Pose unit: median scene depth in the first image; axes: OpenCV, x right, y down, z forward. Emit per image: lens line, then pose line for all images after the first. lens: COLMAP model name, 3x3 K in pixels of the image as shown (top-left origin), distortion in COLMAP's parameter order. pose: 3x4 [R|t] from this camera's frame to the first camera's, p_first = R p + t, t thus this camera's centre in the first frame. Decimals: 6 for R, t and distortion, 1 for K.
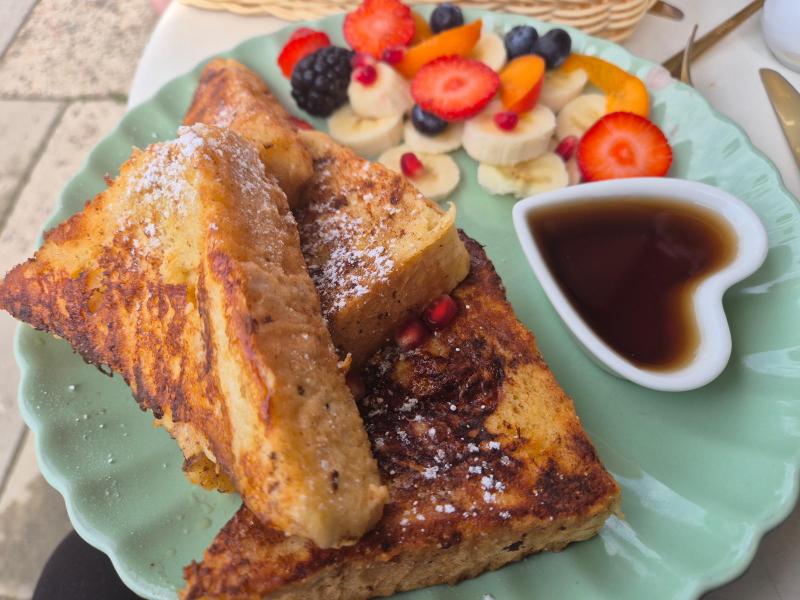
lens RADIAL K [[607.8, 0, 424.4], [0, 607.8, 301.5], [0, 0, 1]] dist [0.004283, -0.003641]
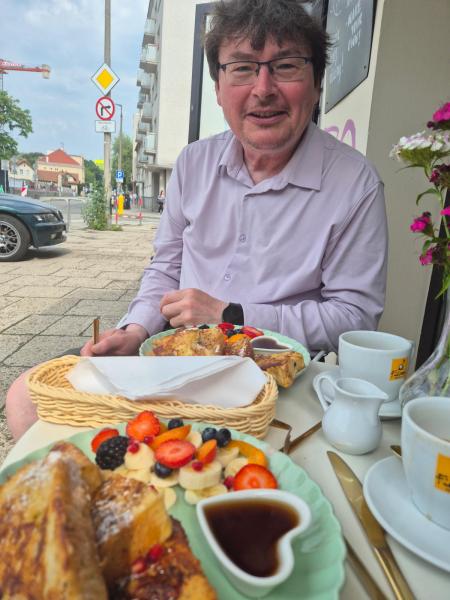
lens RADIAL K [[455.8, 0, 225.0], [0, 455.8, 300.0], [0, 0, 1]] dist [0.004283, -0.003641]
pose [[0.997320, 0.040152, 0.061167, 0.106023], [0.013167, 0.723838, -0.689844, 0.368694], [-0.071974, 0.688801, 0.721369, -0.533701]]
